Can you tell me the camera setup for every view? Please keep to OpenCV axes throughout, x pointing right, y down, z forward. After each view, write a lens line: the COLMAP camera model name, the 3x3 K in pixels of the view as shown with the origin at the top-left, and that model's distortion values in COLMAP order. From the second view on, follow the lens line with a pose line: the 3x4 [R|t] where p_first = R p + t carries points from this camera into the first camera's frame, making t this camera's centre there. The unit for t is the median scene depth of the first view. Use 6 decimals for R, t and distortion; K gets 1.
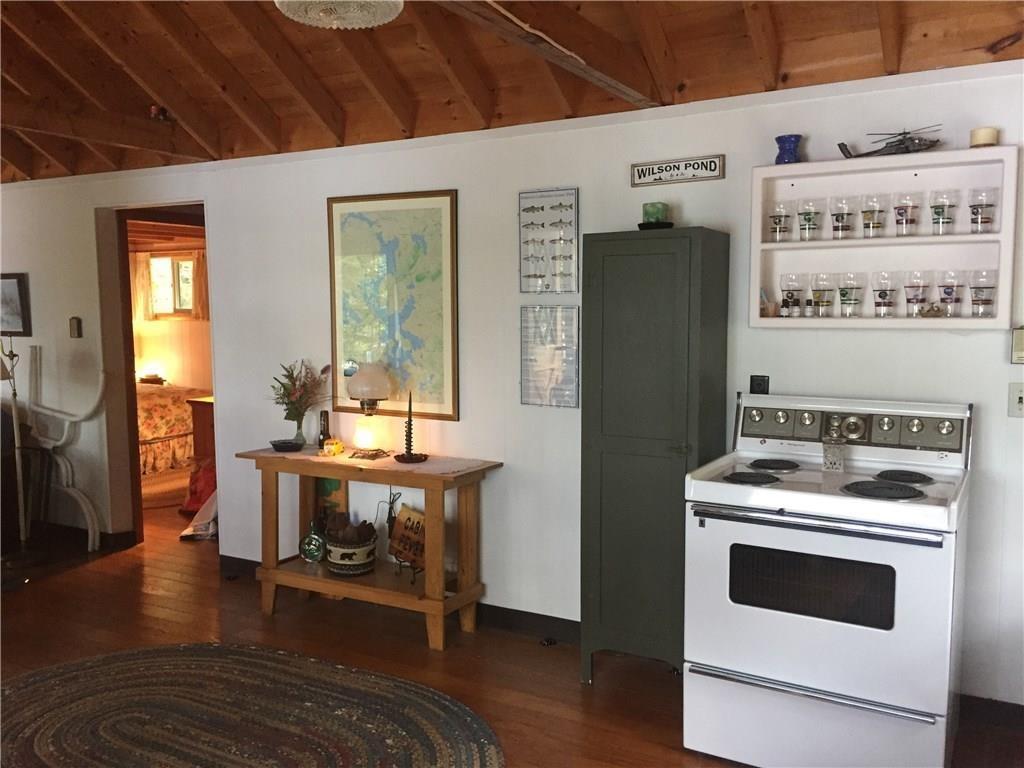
lens RADIAL K [[882.5, 0, 519.8], [0, 882.5, 380.3], [0, 0, 1]] dist [0.060111, -0.075300]
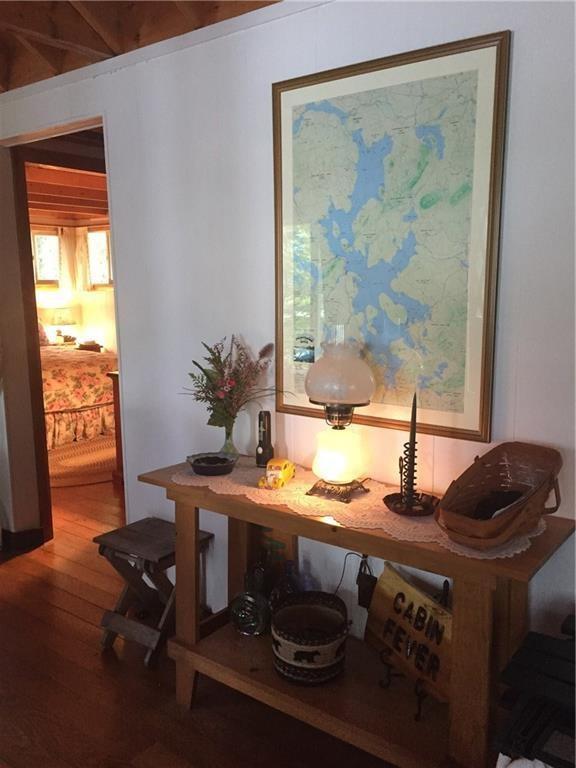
lens RADIAL K [[661.9, 0, 287.0], [0, 661.9, 388.2], [0, 0, 1]] dist [0.060111, -0.075300]
pose [[0.989848, 0.019673, -0.140759, -0.135348], [-0.009744, 0.997437, 0.070885, -0.020073], [0.141793, -0.068794, 0.987503, 0.511813]]
